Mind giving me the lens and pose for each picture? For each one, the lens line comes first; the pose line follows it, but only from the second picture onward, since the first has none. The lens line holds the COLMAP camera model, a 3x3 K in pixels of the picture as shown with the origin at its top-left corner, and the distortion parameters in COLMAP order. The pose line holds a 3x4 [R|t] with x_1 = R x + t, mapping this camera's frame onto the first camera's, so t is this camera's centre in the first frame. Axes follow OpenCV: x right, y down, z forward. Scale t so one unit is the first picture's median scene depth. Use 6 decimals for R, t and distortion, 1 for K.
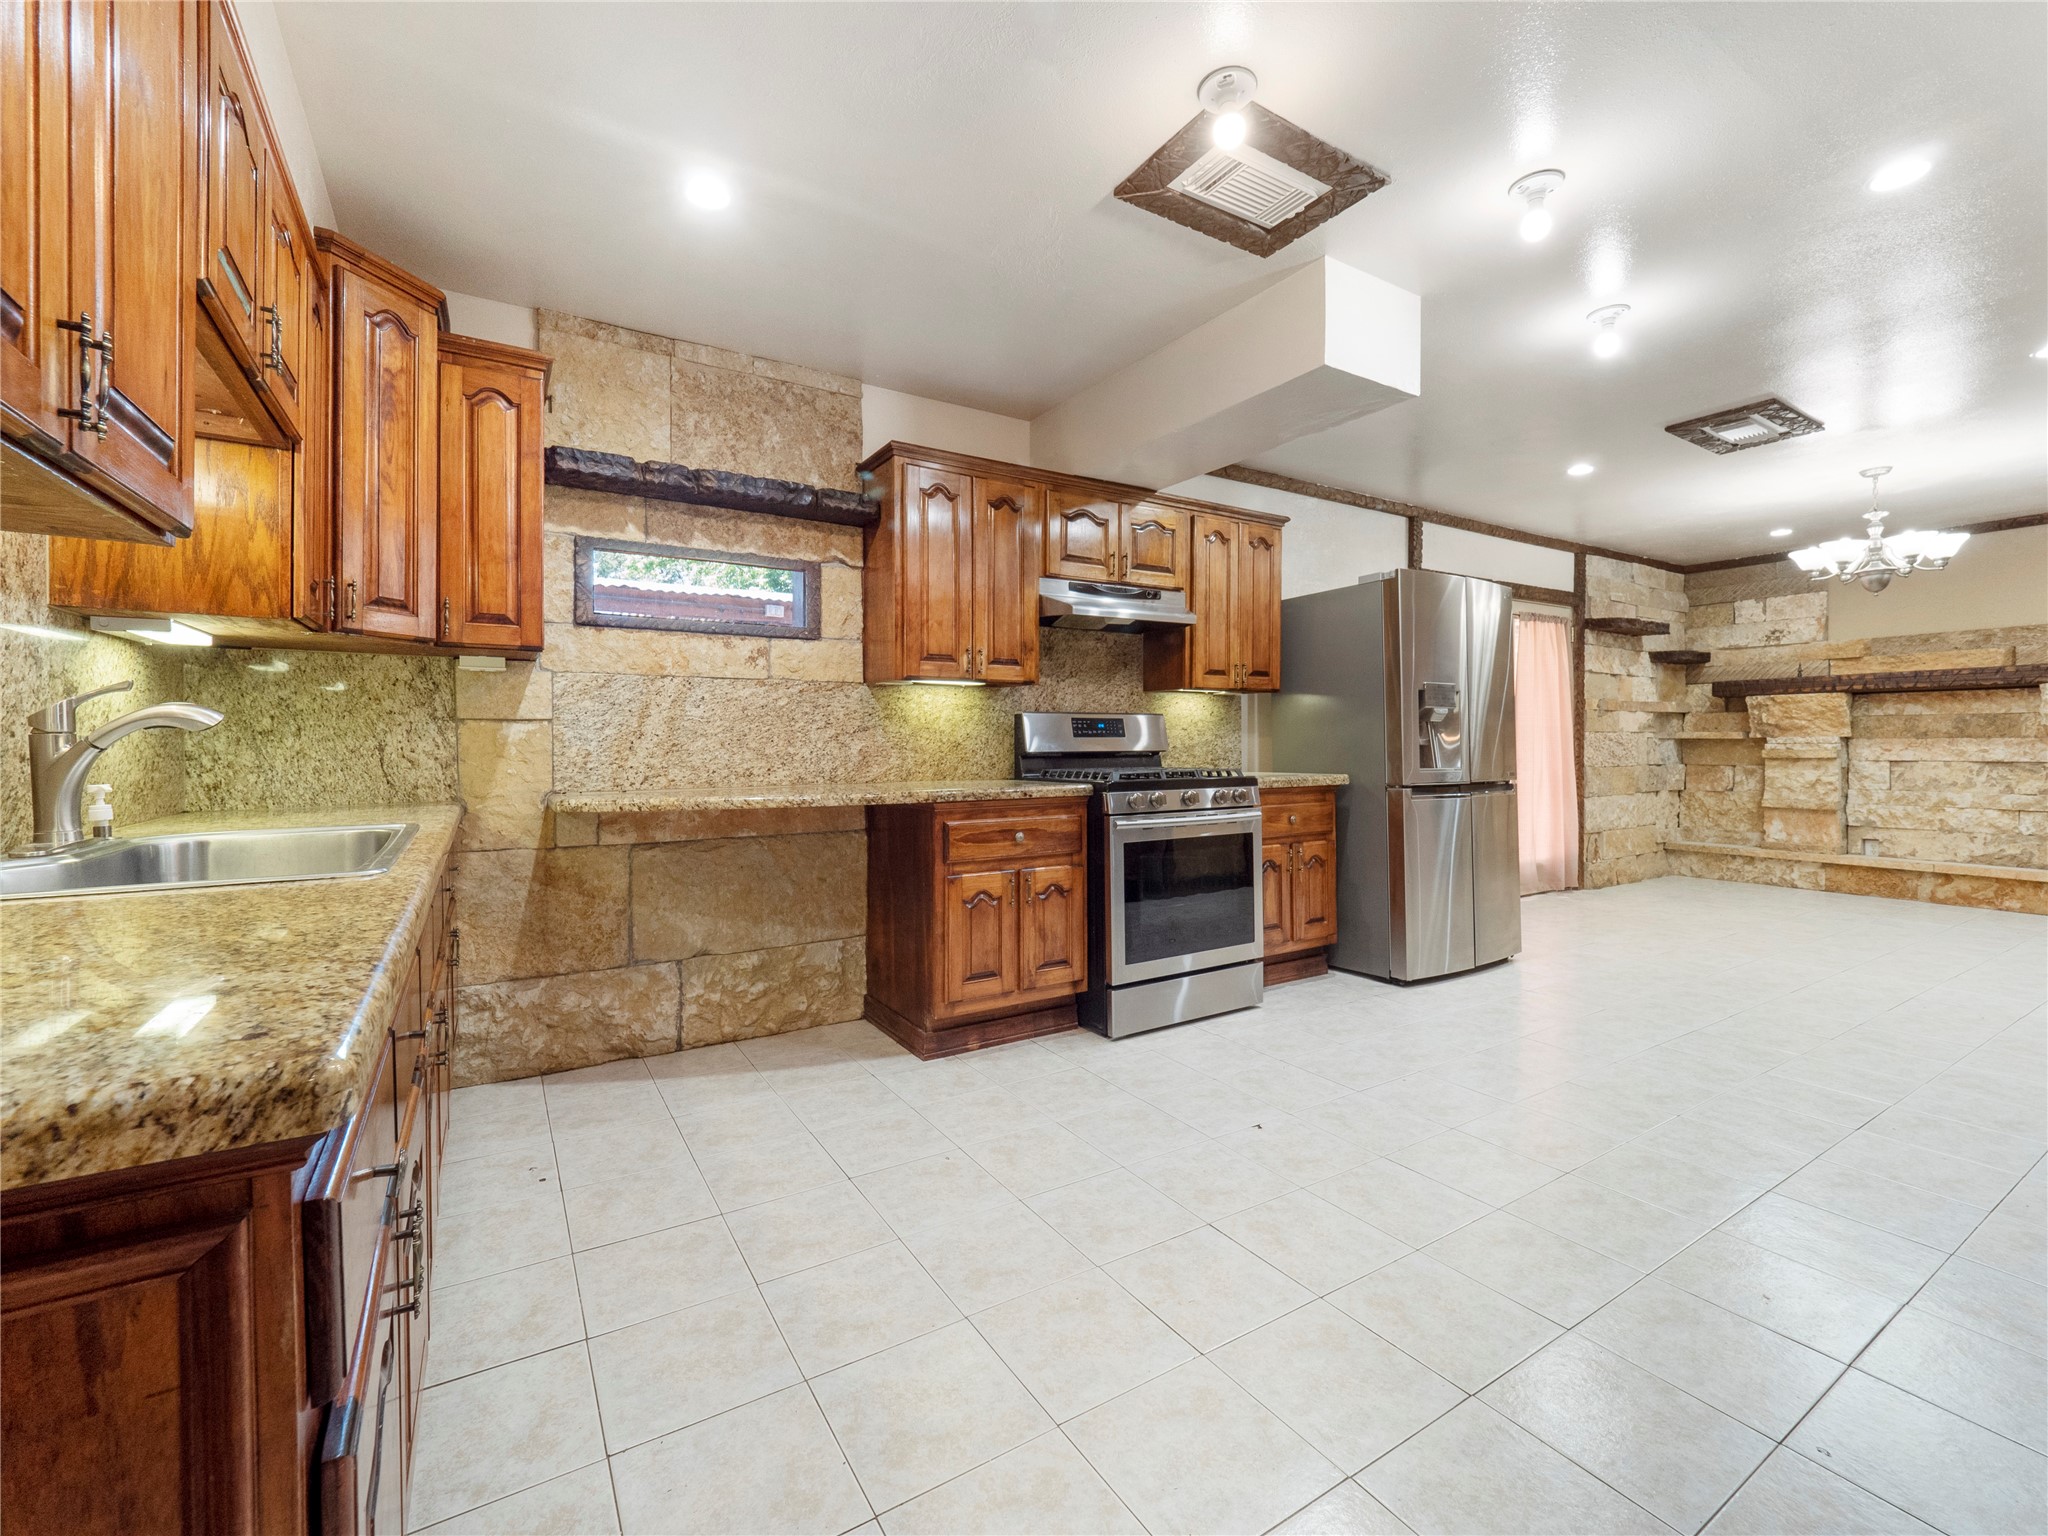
lens RADIAL K [[861.6, 0, 1021.4], [0, 861.6, 748.2], [0, 0, 1]] dist [0.014802, -0.015712]
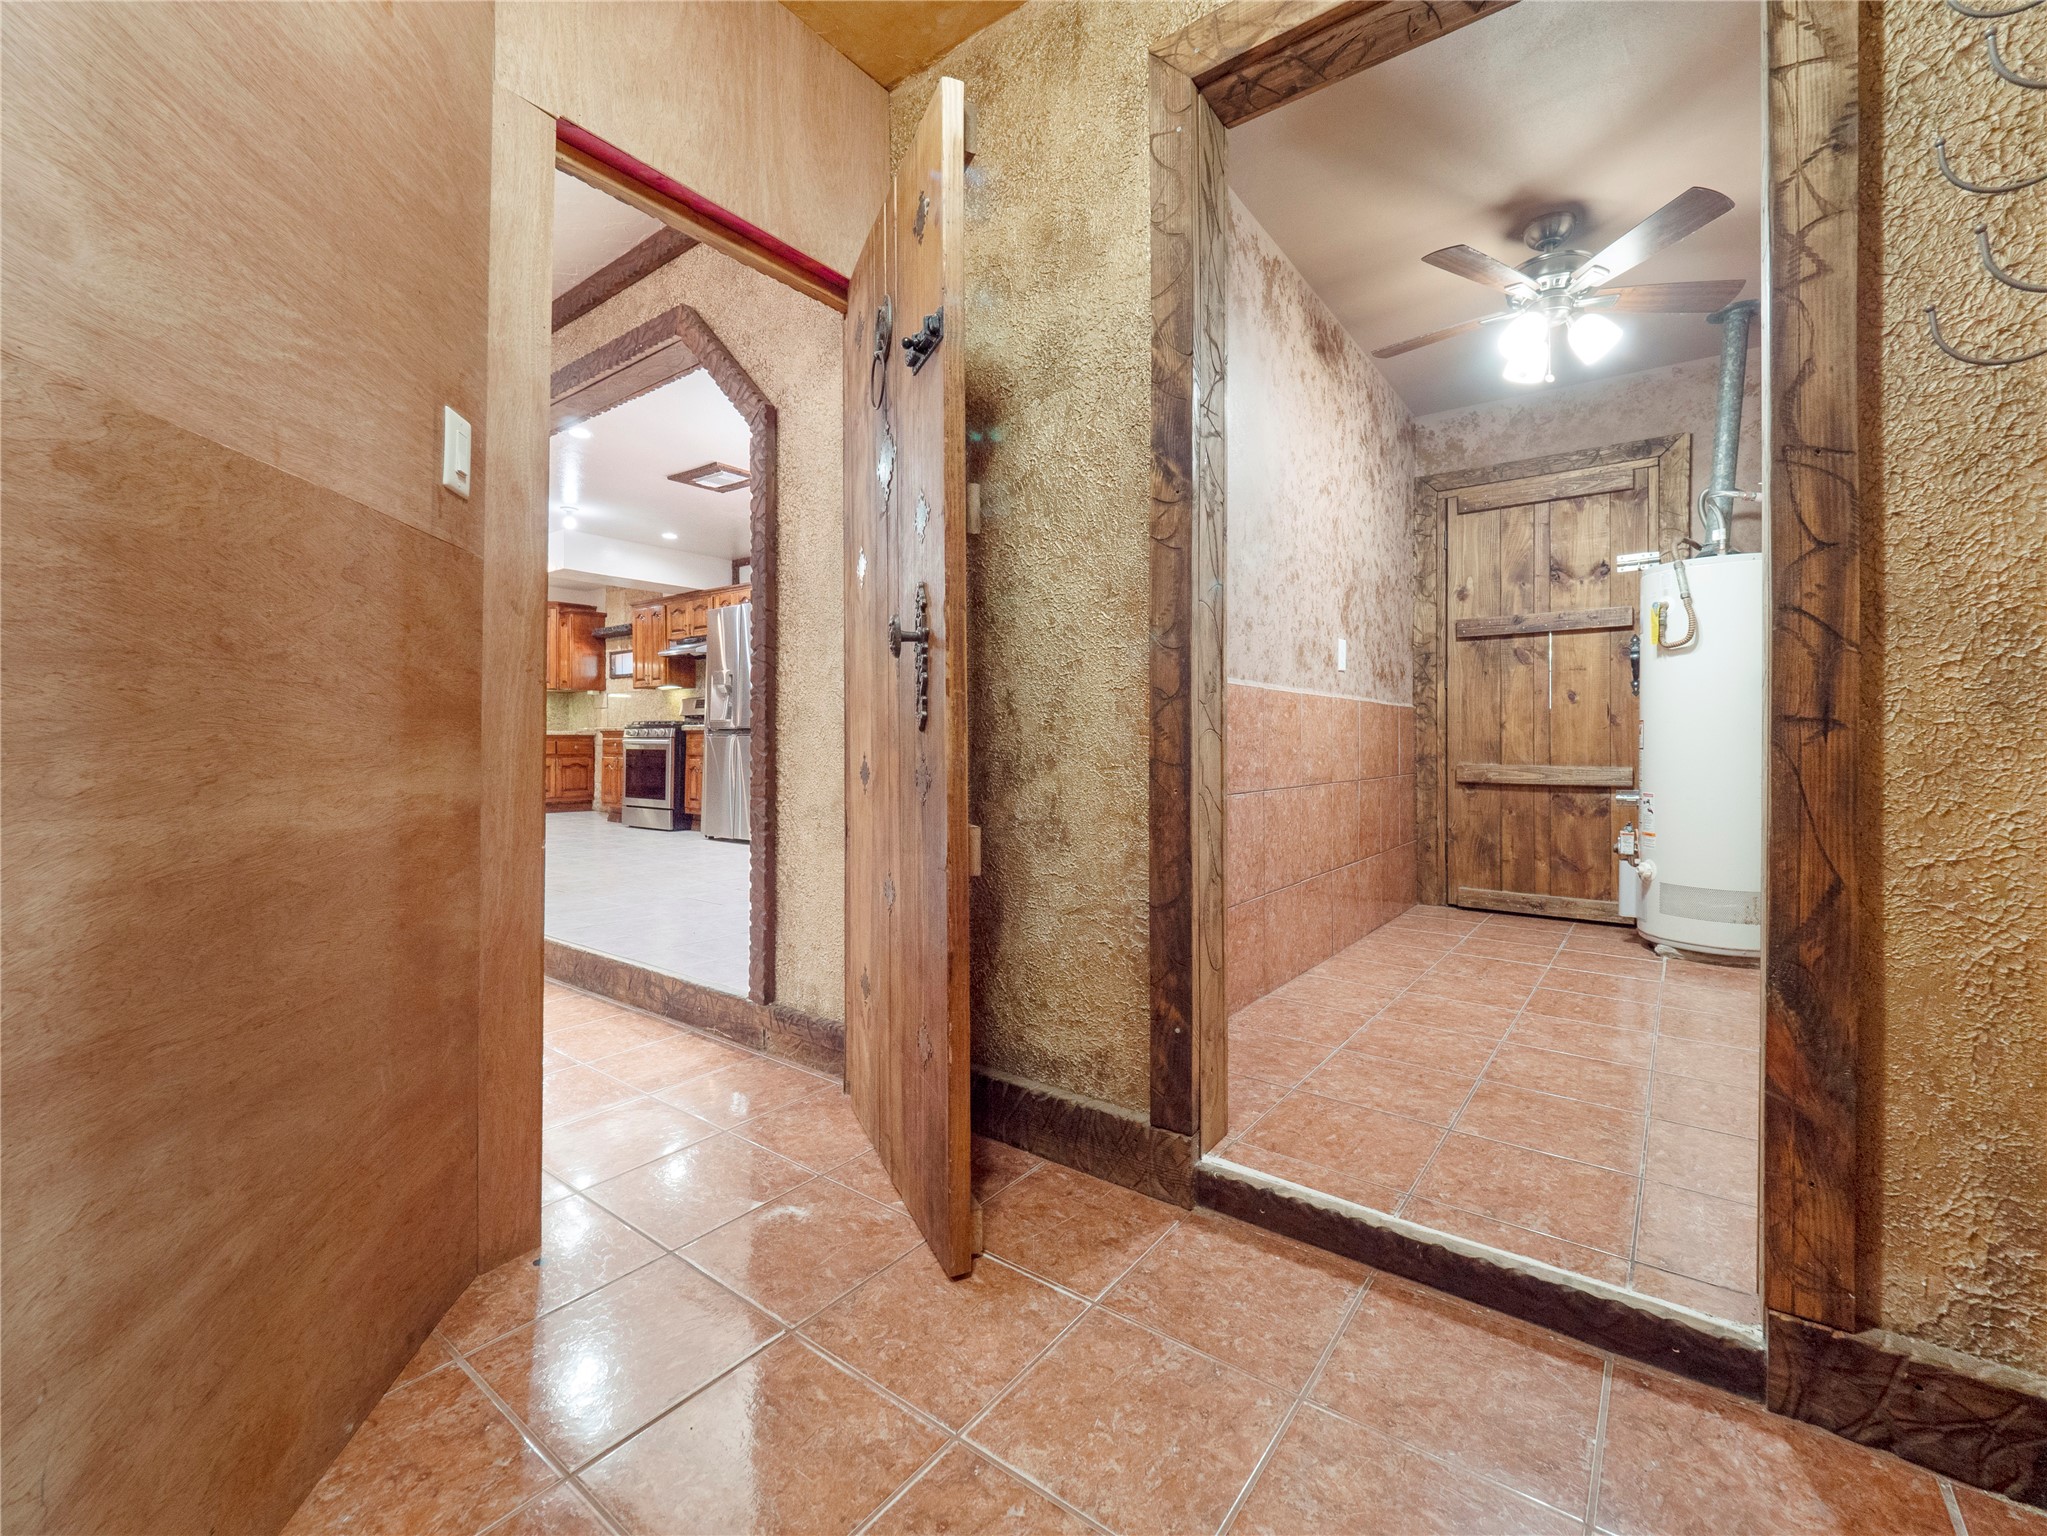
lens RADIAL K [[861.2, 0, 1020.9], [0, 861.2, 748.2], [0, 0, 1]] dist [0.014802, -0.015712]
pose [[0.365563, 0.008250, -0.930750, 2.987256], [-0.014832, 0.999885, 0.003037, 0.085314], [0.930668, 0.012695, 0.365644, 1.188203]]
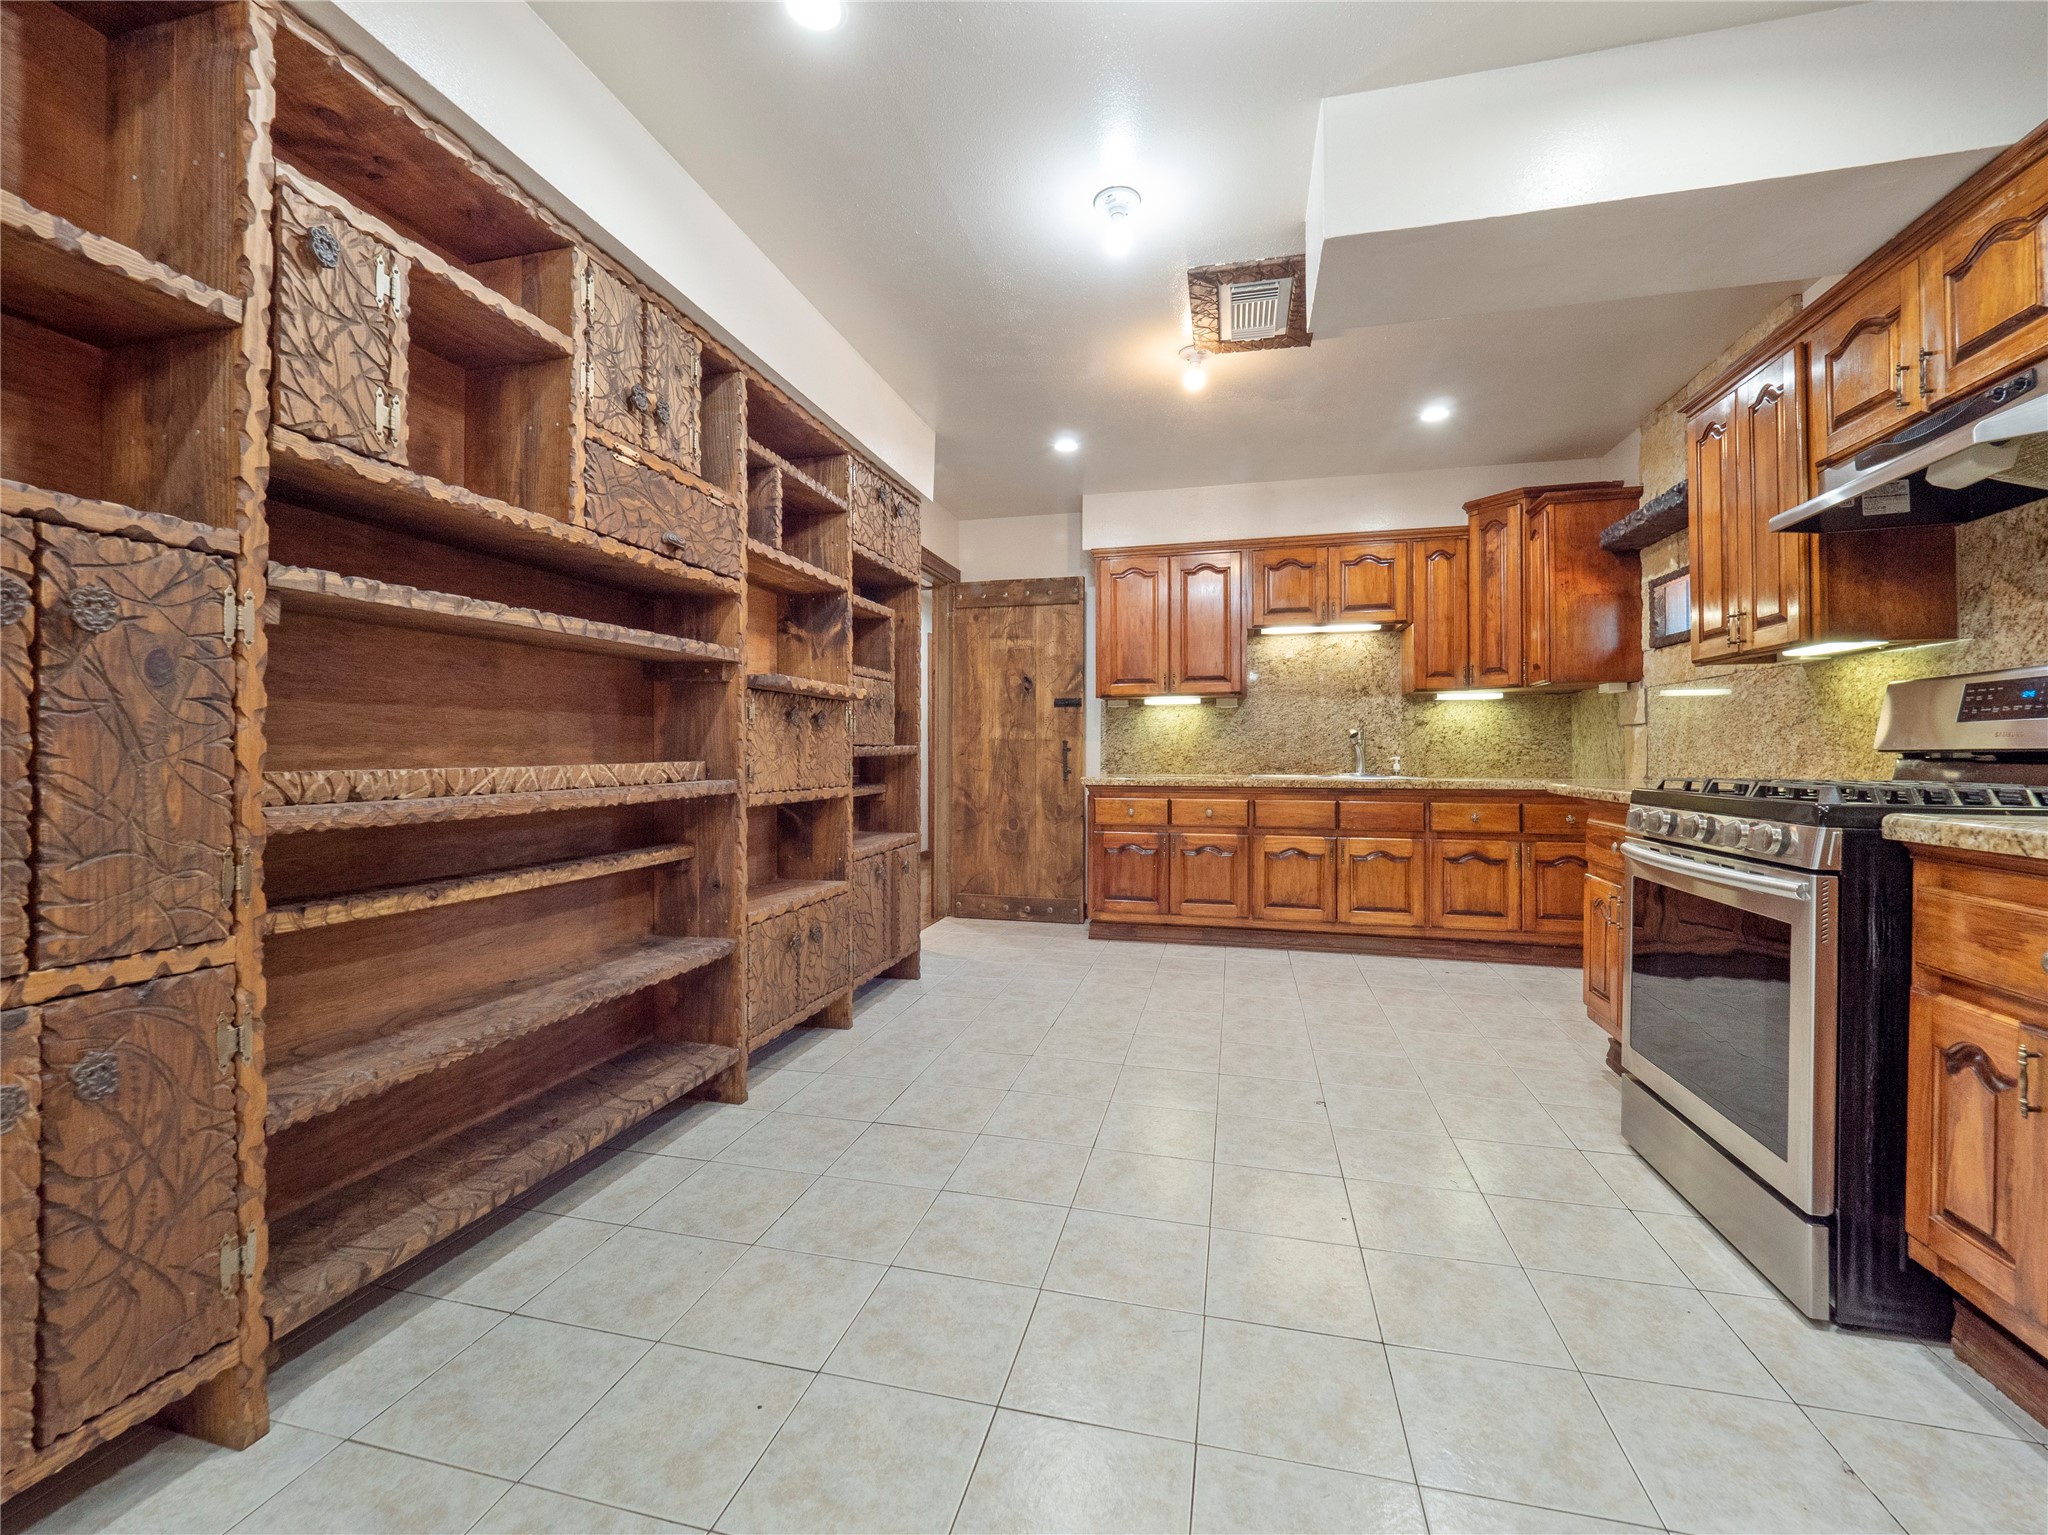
lens RADIAL K [[861.6, 0, 1021.4], [0, 861.6, 747.7], [0, 0, 1]] dist [0.014802, -0.015712]
pose [[-0.714760, -0.000996, -0.699370, 1.009390], [-0.003623, 0.999991, 0.002279, 0.004591], [0.699361, 0.004163, -0.714757, 1.193973]]
